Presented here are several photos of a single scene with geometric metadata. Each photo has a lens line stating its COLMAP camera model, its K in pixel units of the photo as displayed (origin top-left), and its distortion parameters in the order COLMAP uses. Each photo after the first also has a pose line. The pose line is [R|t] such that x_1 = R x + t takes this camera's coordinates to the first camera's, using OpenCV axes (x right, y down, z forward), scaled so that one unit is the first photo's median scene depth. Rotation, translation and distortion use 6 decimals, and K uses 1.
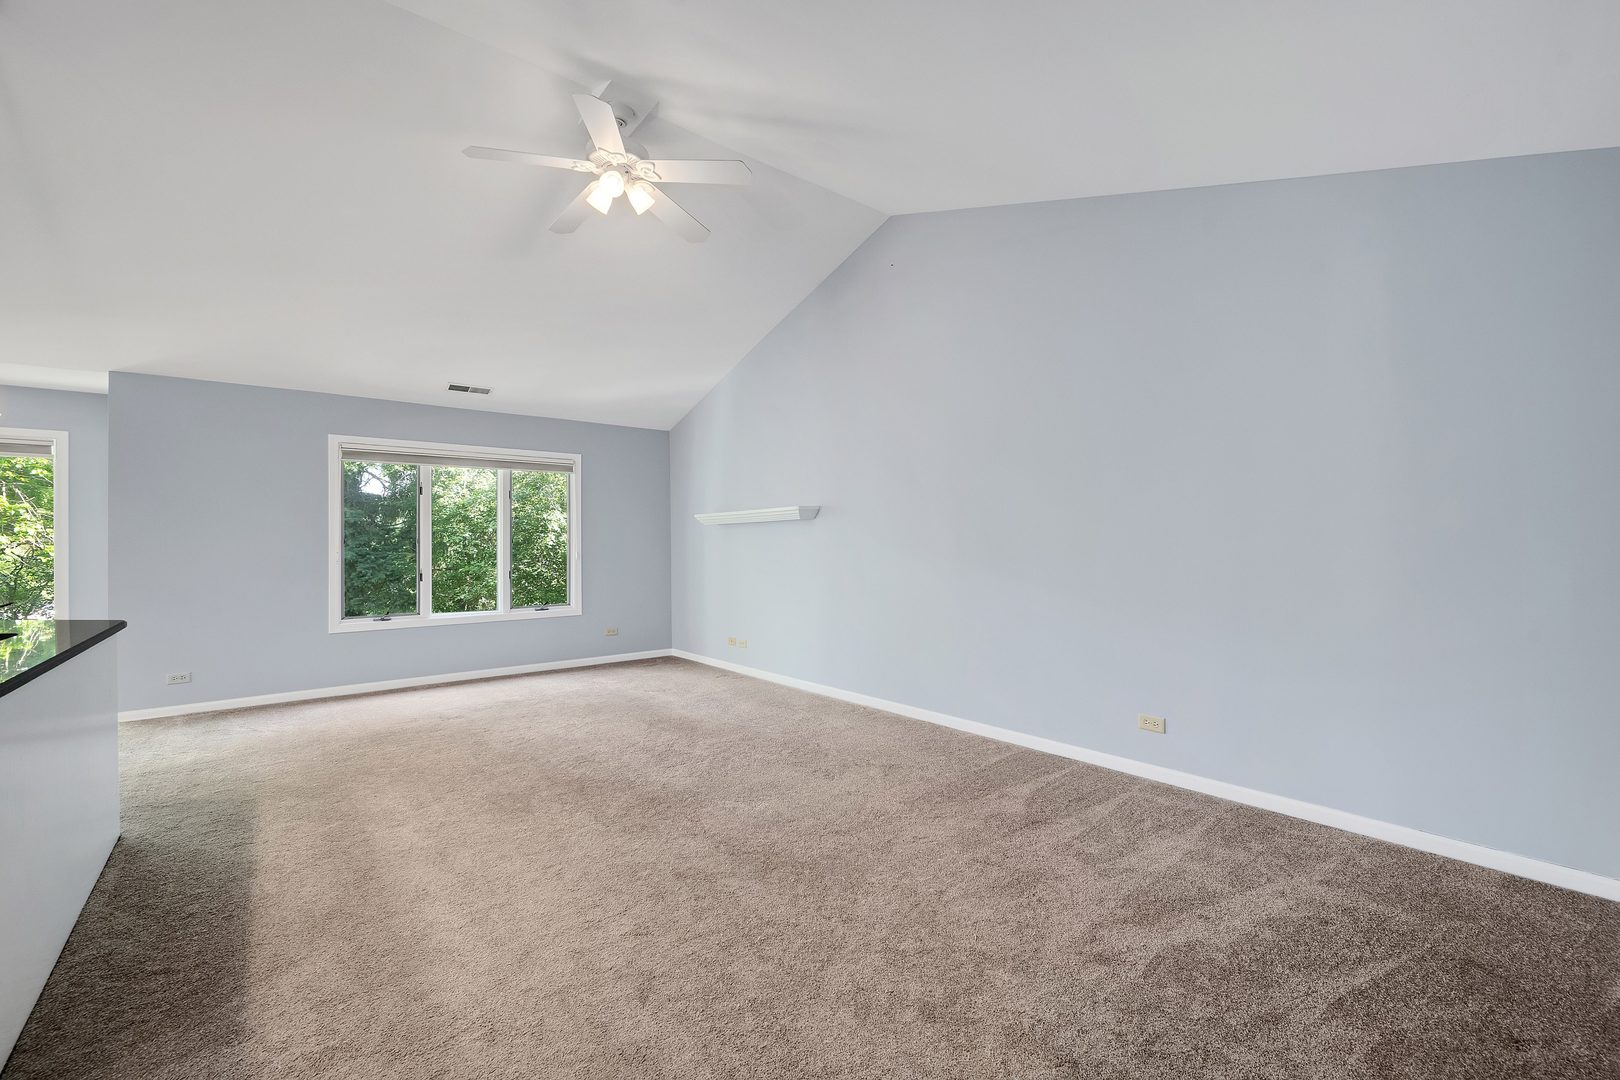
lens RADIAL K [[672.6, 0, 804.3], [0, 672.6, 538.5], [0, 0, 1]] dist [0.001145, -0.000548]
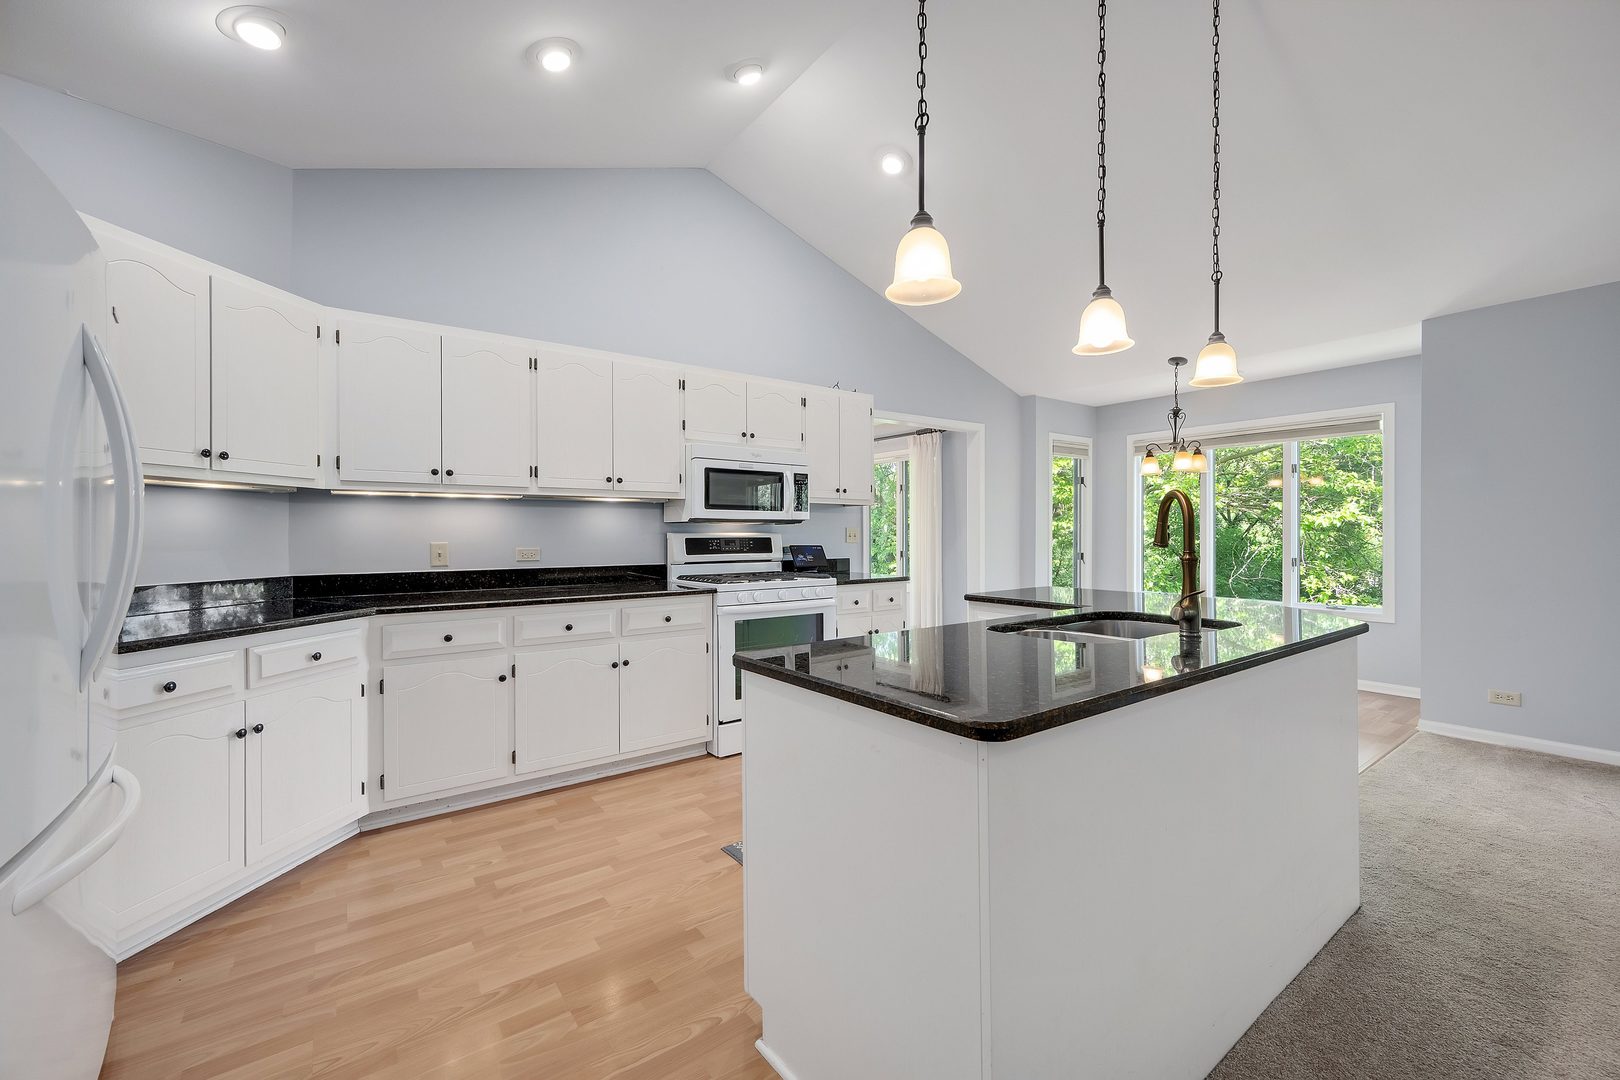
lens RADIAL K [[672.6, 0, 818.6], [0, 672.6, 539.9], [0, 0, 1]] dist [0.001145, -0.000548]
pose [[-0.028365, 0.018237, -0.999431, -0.132025], [0.014379, 0.999738, 0.017835, 0.003125], [0.999494, -0.013865, -0.028620, 0.222634]]
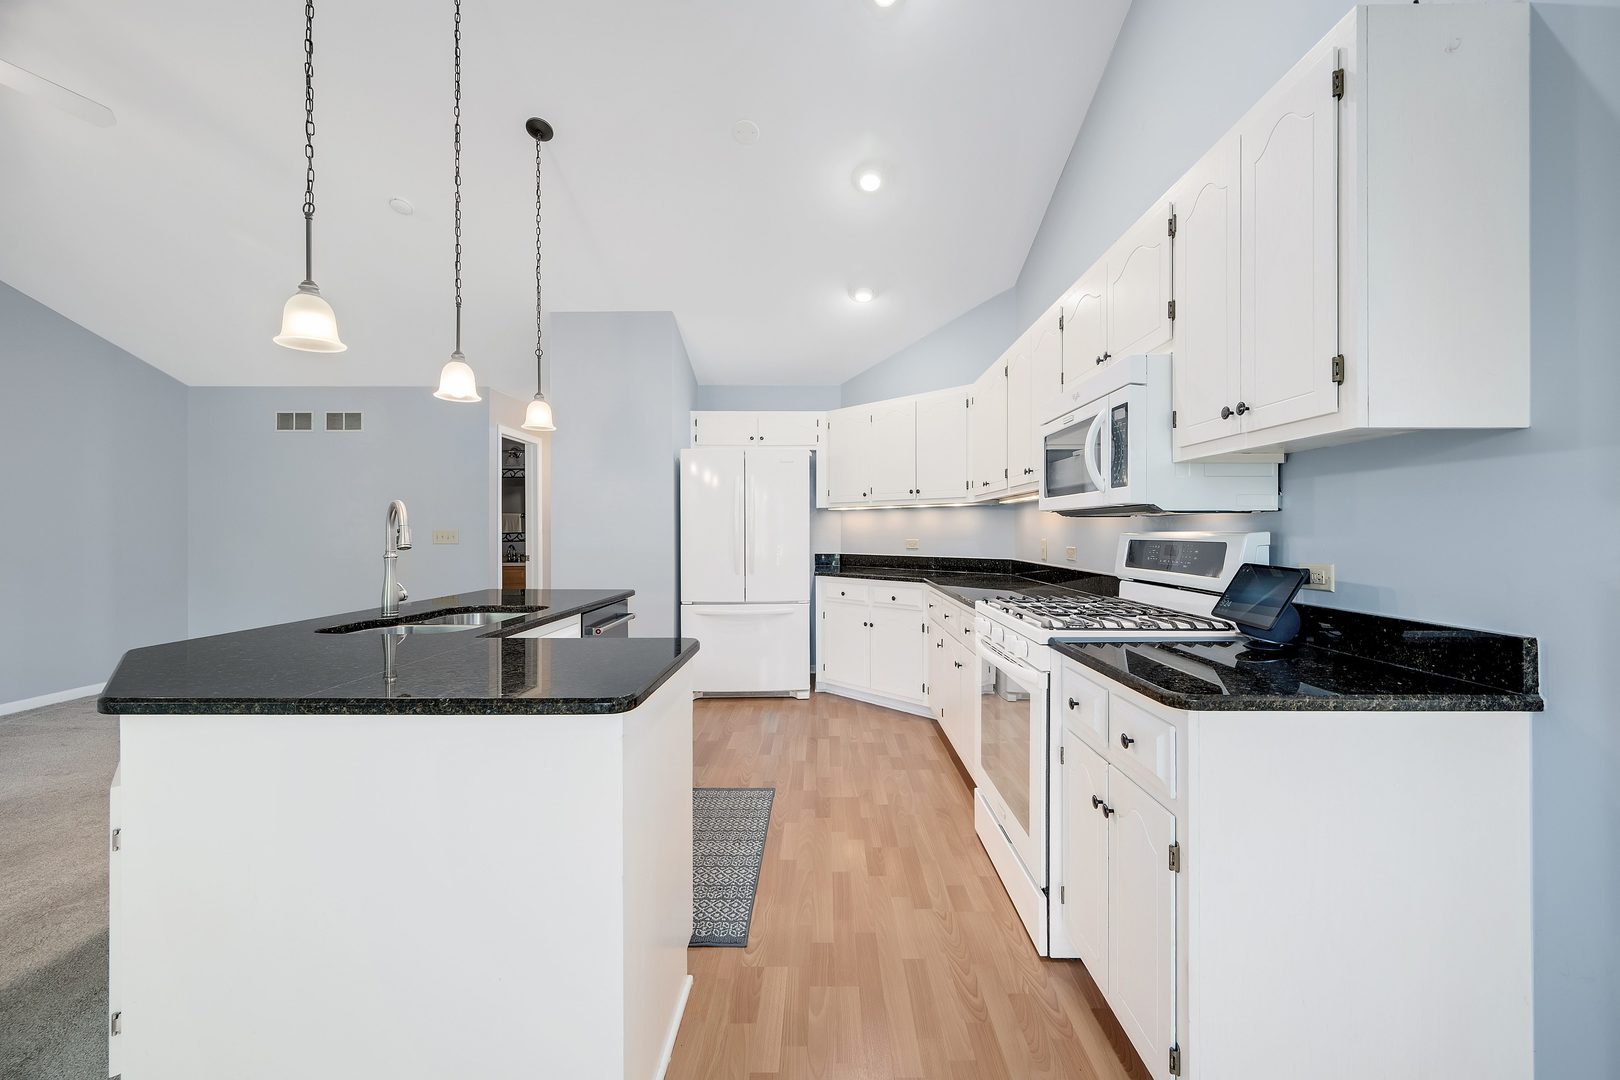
lens RADIAL K [[672.6, 0, 806.9], [0, 672.6, 531.0], [0, 0, 1]] dist [0.001145, -0.000548]
pose [[-0.754446, 0.008885, 0.656302, -1.028051], [-0.000795, 0.999895, -0.014450, 0.012753], [-0.656361, -0.011424, -0.754360, 0.569850]]
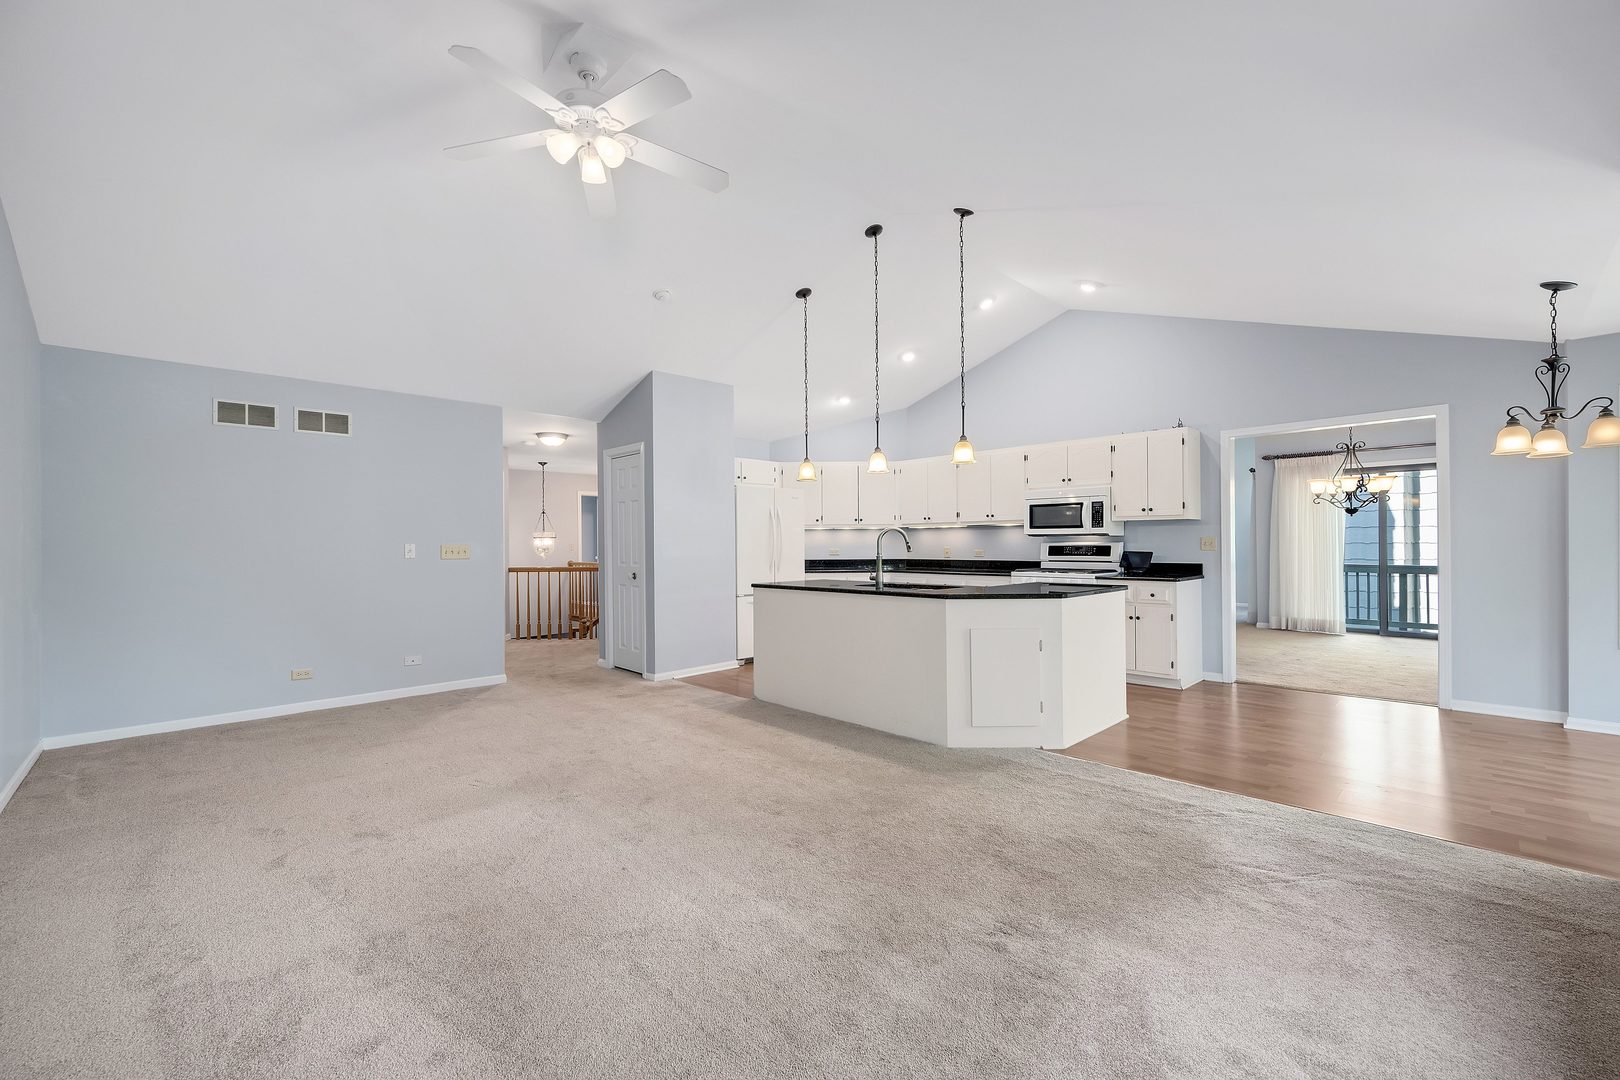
lens RADIAL K [[672.6, 0, 827.1], [0, 672.6, 546.5], [0, 0, 1]] dist [0.001145, -0.000548]
pose [[-0.994441, 0.016654, -0.103968, -0.345082], [0.017249, 0.999840, -0.004820, 0.012893], [0.103871, -0.006587, -0.994569, 1.266759]]
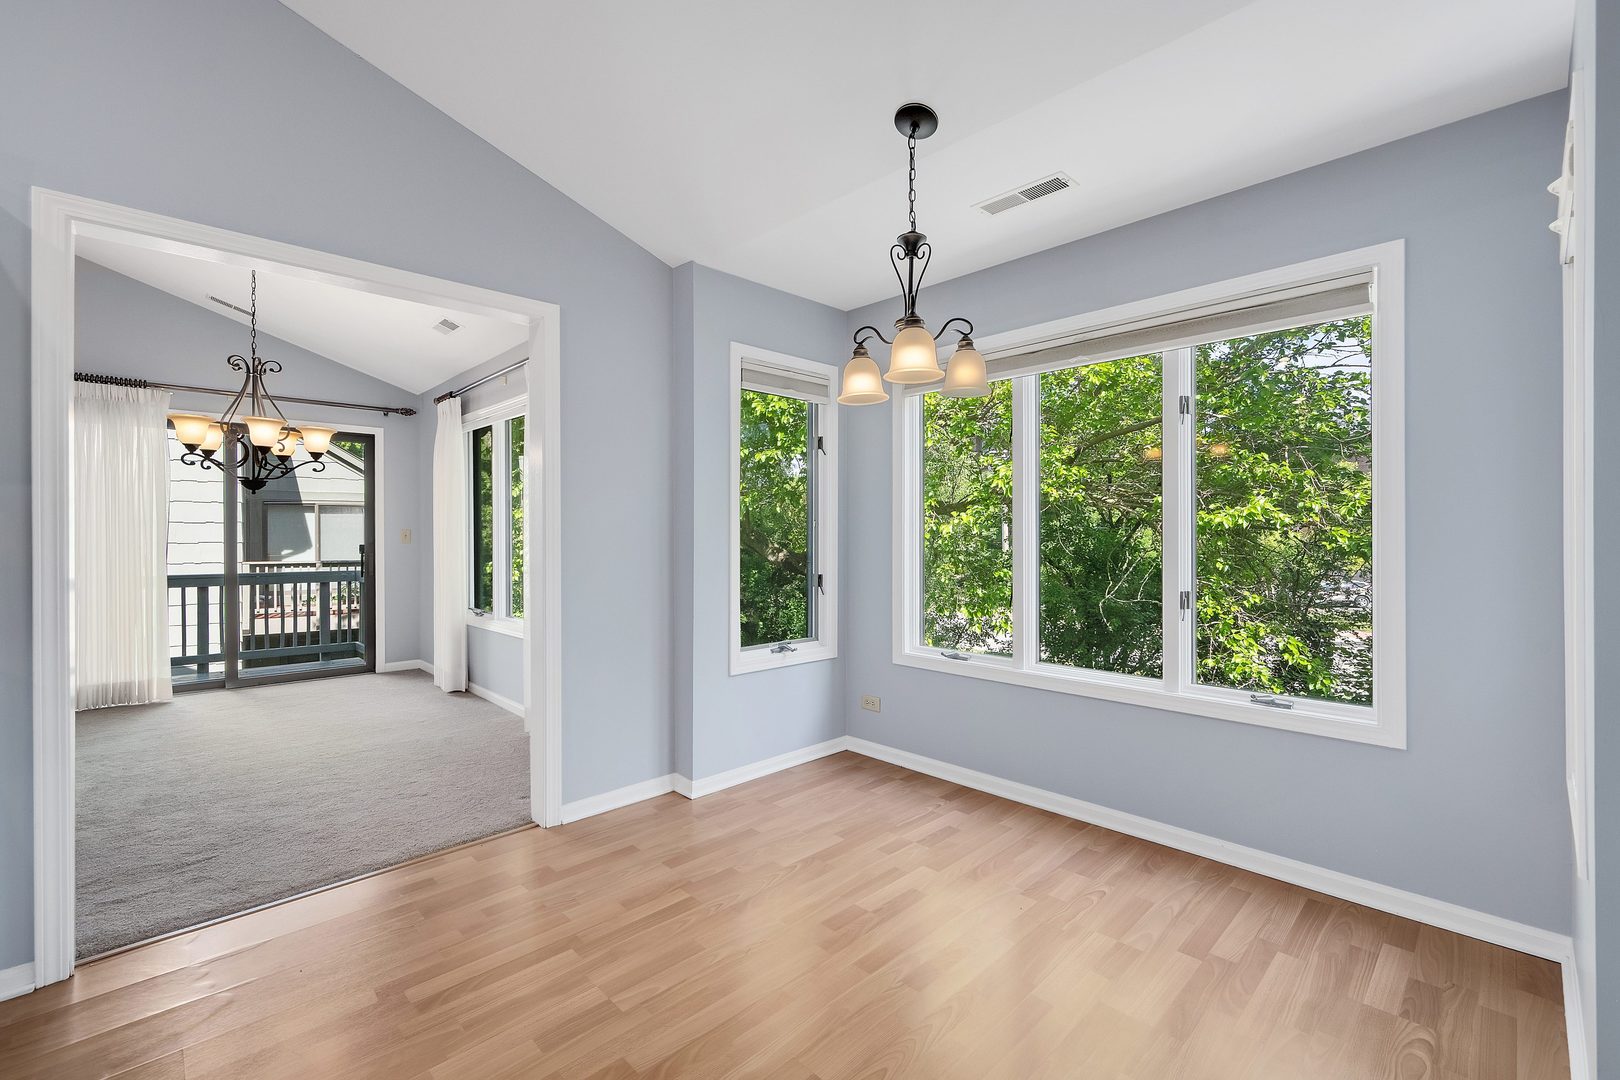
lens RADIAL K [[672.6, 0, 814.3], [0, 672.6, 541.9], [0, 0, 1]] dist [0.001145, -0.000548]
pose [[0.082720, 0.019076, -0.996390, -0.722613], [0.010464, 0.999745, 0.020009, 0.009658], [0.996518, -0.012081, 0.082499, 0.616623]]
